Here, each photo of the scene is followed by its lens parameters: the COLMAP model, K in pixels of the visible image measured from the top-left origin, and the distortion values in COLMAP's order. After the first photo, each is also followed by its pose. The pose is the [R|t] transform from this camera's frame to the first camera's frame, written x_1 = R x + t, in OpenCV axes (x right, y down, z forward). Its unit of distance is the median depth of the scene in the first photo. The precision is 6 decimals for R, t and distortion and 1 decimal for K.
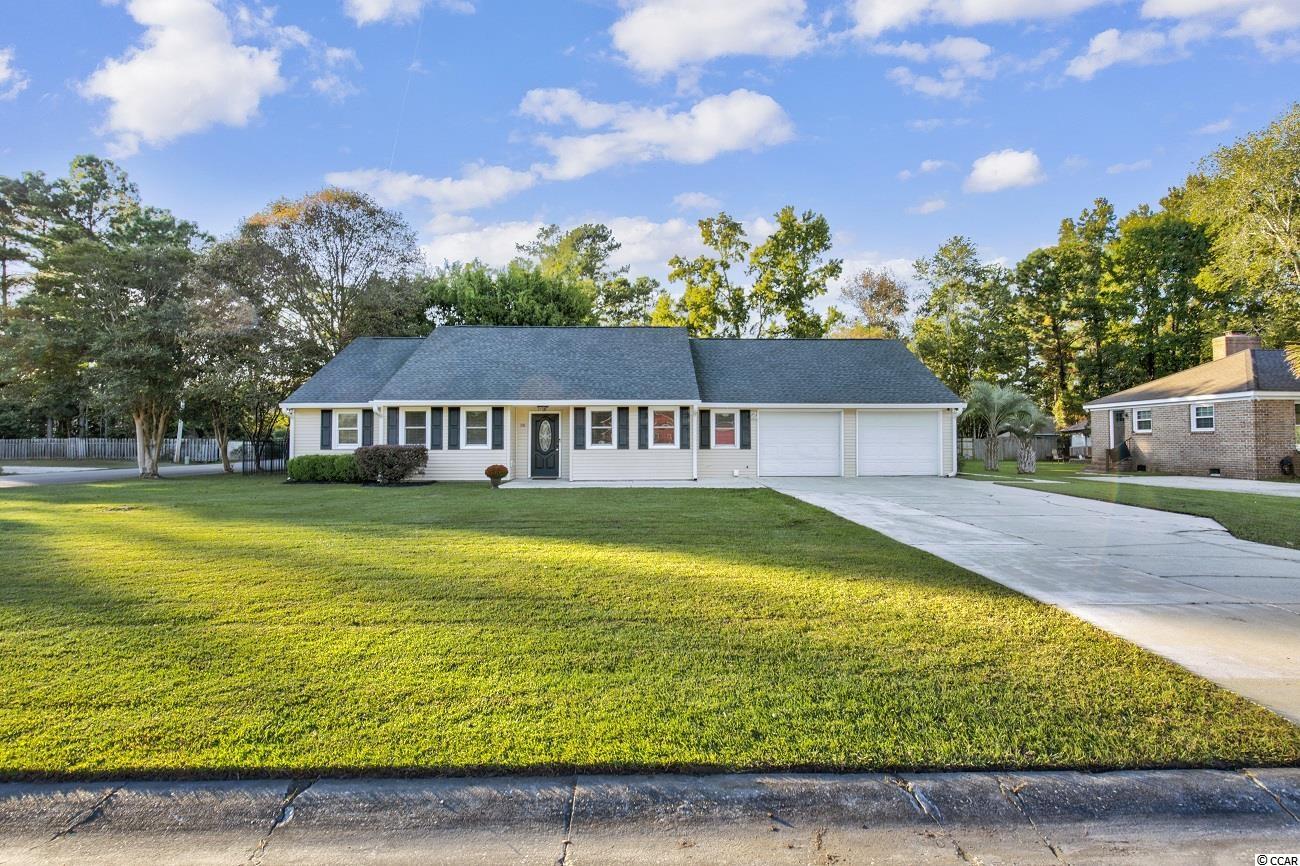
lens RADIAL K [[586.8, 0, 652.4], [0, 586.8, 428.5], [0, 0, 1]] dist [0.012014, -0.004520]
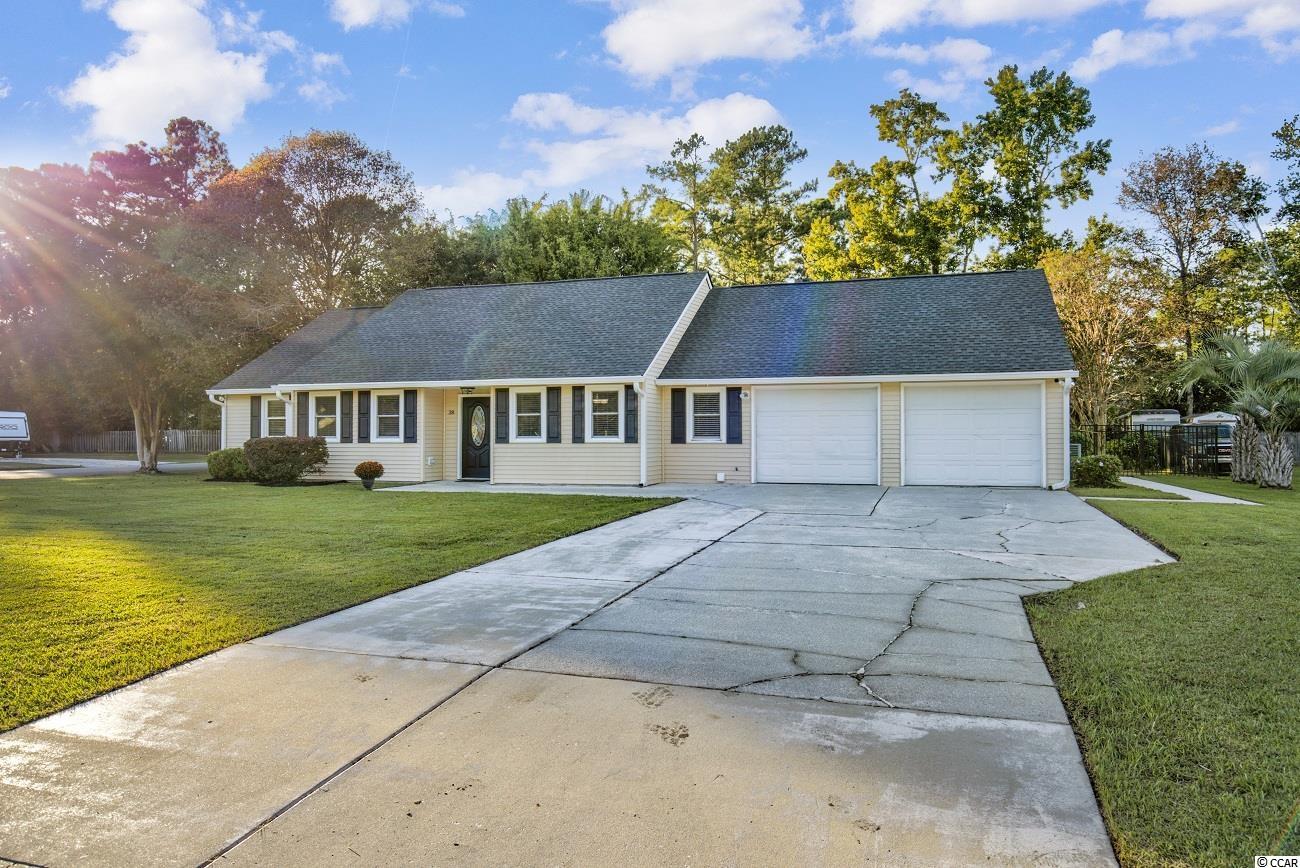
lens RADIAL K [[815.1, 0, 650.4], [0, 815.1, 434.3], [0, 0, 1]] dist [0.013855, -0.001917]
pose [[0.950748, -0.000428, -0.309964, 0.363606], [0.007989, 0.999701, 0.023124, 0.000633], [0.309861, -0.024462, 0.950467, 0.043818]]
